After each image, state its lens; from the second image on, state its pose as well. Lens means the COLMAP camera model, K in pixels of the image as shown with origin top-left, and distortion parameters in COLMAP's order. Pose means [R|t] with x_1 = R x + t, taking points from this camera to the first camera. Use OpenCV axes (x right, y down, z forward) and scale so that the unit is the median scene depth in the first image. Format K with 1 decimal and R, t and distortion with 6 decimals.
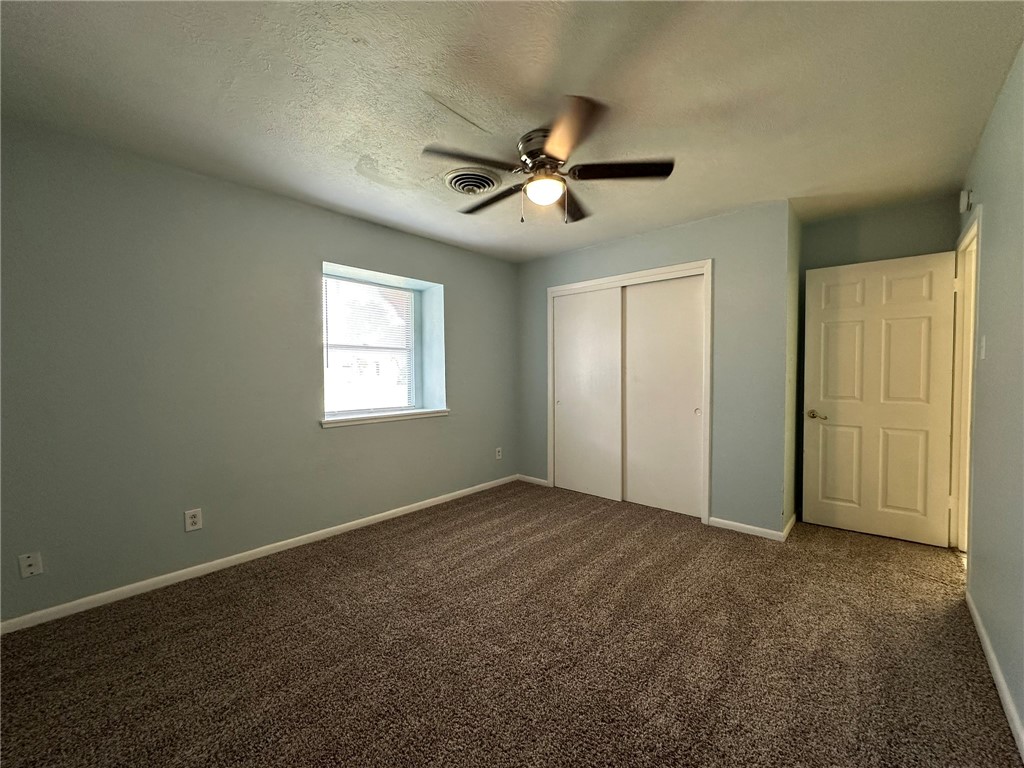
lens RADIAL K [[407.3, 0, 511.2], [0, 407.3, 383.3], [0, 0, 1]] dist [-0.000392, -0.000049]
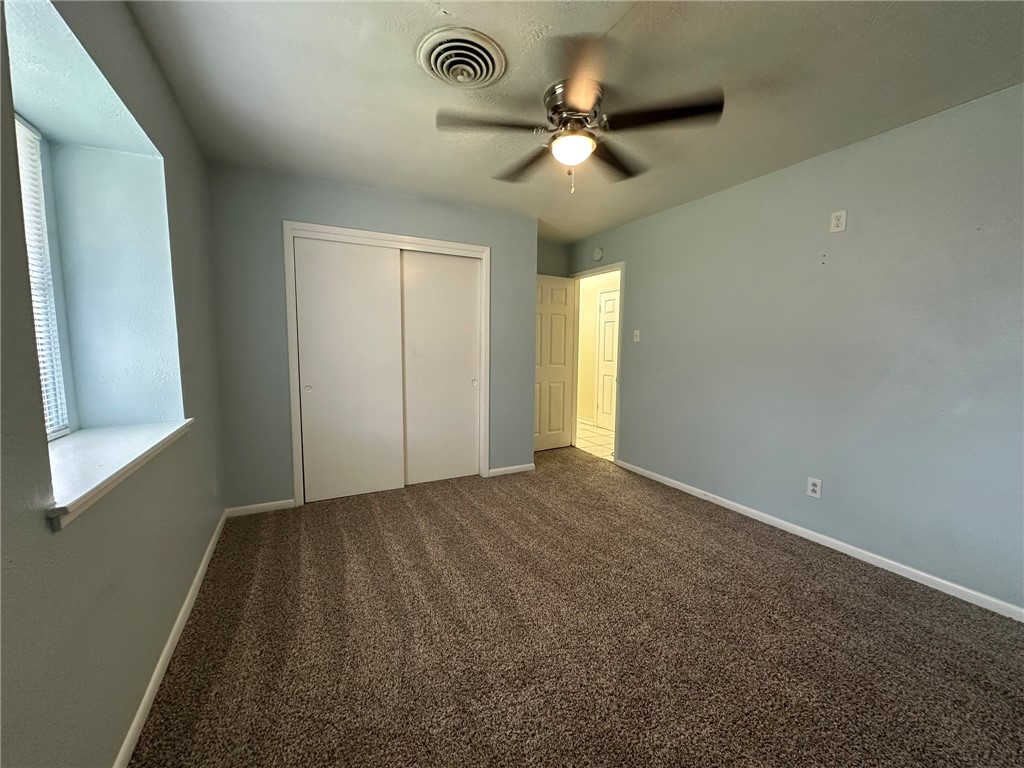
lens RADIAL K [[408.3, 0, 513.7], [0, 408.3, 378.1], [0, 0, 1]] dist [0.000023, -0.000003]
pose [[0.336500, -0.068836, 0.939164, -0.580196], [0.016492, 0.997603, 0.067210, -0.015172], [-0.941539, -0.007127, 0.336829, 0.538996]]
